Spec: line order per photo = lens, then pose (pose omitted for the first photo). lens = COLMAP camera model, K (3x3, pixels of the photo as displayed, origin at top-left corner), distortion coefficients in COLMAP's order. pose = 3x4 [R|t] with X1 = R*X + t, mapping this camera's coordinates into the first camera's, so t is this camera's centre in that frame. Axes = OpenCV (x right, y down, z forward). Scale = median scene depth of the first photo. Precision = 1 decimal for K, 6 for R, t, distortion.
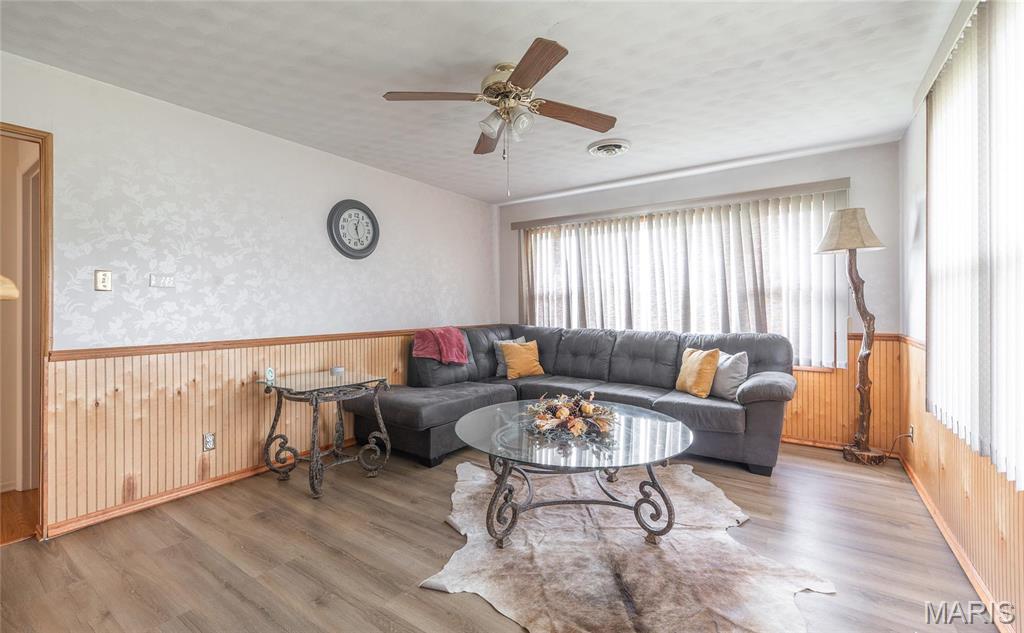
lens RADIAL K [[431.2, 0, 511.2], [0, 431.2, 309.0], [0, 0, 1]] dist [-0.003973, -0.000572]
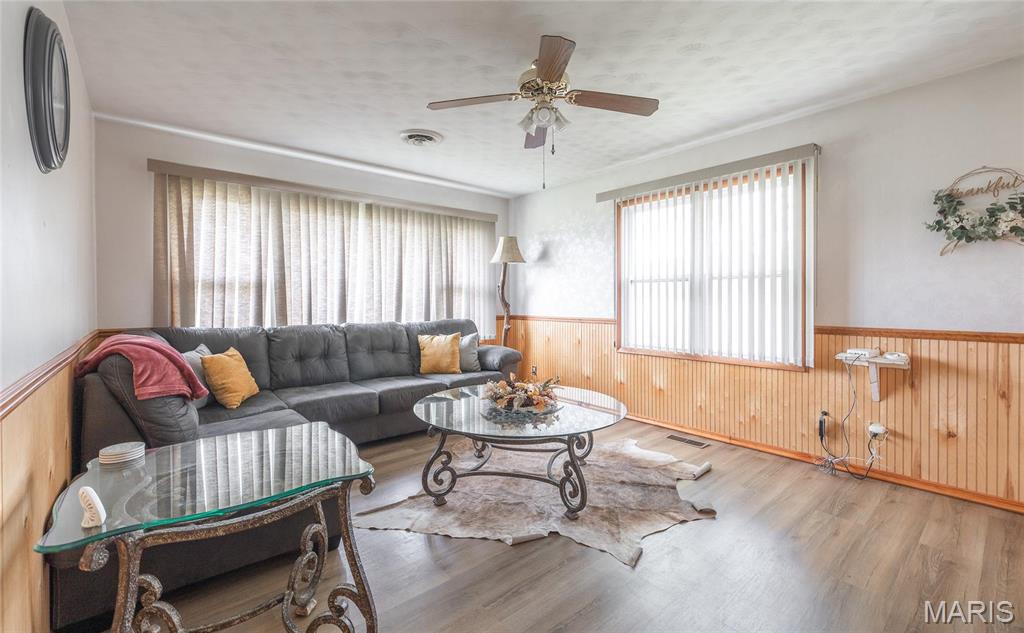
lens RADIAL K [[431.2, 0, 511.7], [0, 431.2, 307.5], [0, 0, 1]] dist [-0.003973, -0.000572]
pose [[0.251334, -0.017683, 0.967739, -0.580246], [0.005182, 0.999843, 0.016923, 0.000463], [-0.967887, 0.000761, 0.251386, 0.462595]]
